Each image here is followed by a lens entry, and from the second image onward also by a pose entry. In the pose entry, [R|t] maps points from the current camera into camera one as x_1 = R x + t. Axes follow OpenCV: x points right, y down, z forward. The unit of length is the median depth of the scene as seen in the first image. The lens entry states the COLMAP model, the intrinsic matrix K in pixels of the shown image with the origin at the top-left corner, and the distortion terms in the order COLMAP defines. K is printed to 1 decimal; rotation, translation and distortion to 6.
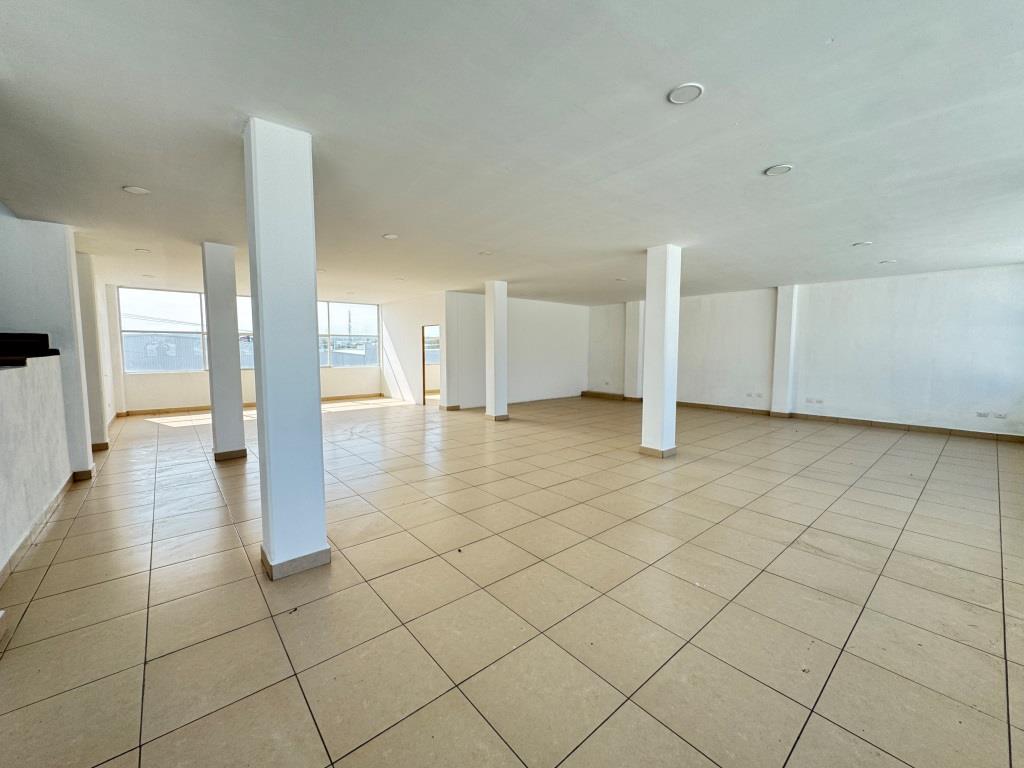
lens RADIAL K [[409.1, 0, 512.6], [0, 409.1, 387.4], [0, 0, 1]] dist [-0.005760, 0.000119]
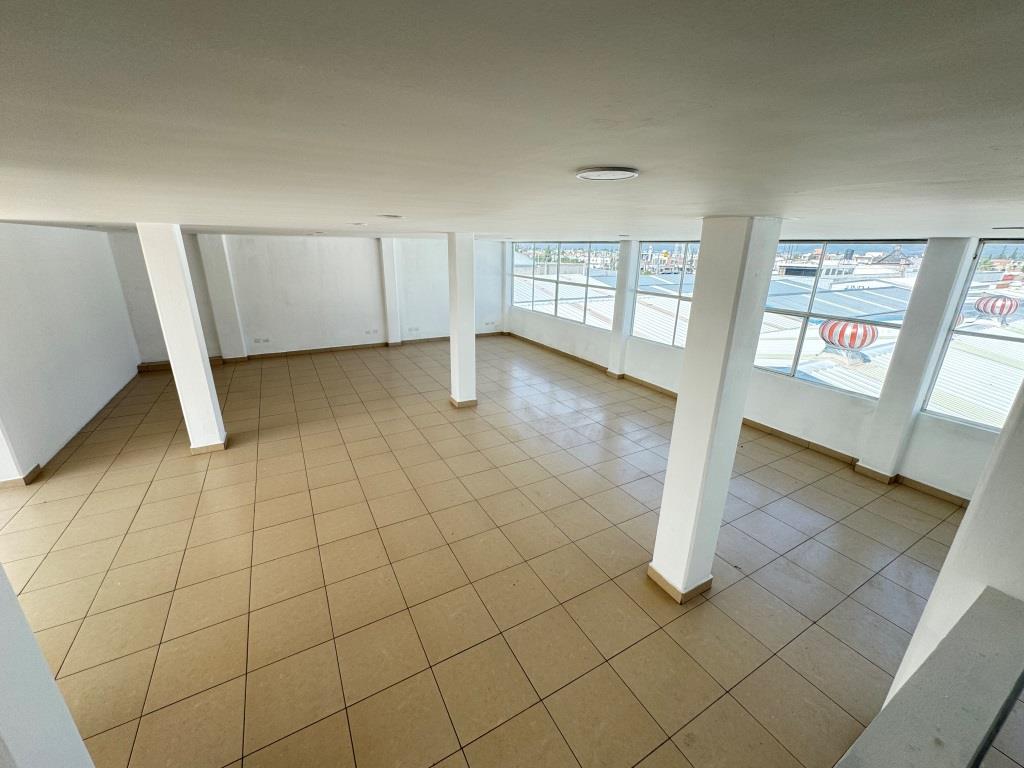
lens RADIAL K [[406.9, 0, 512.0], [0, 406.9, 384.0], [0, 0, 1]] dist [-0.003782, 0.000081]
pose [[0.191780, -0.306732, 0.932275, -0.488841], [0.075370, 0.951705, 0.297620, -0.163072], [-0.978540, 0.013187, 0.205636, 0.383778]]
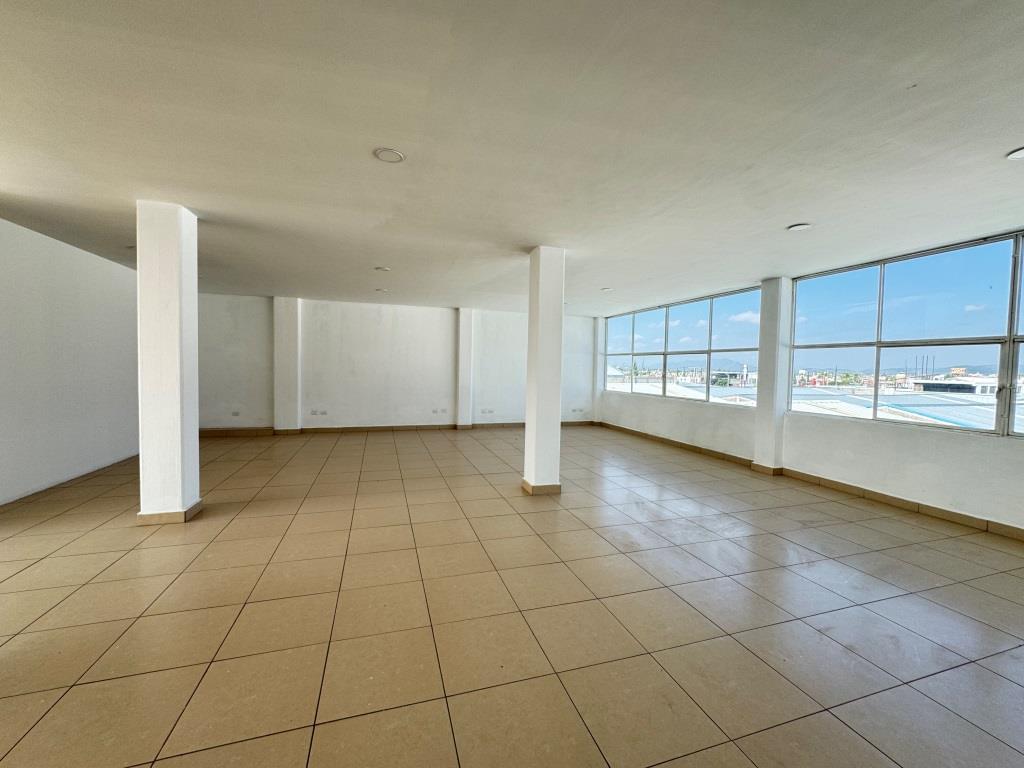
lens RADIAL K [[409.1, 0, 512.6], [0, 409.1, 387.4], [0, 0, 1]] dist [-0.005760, 0.000119]
pose [[0.384472, -0.037065, 0.922392, -0.285335], [0.065997, 0.997740, 0.012584, -0.042221], [-0.920774, 0.056037, 0.386050, 0.458072]]
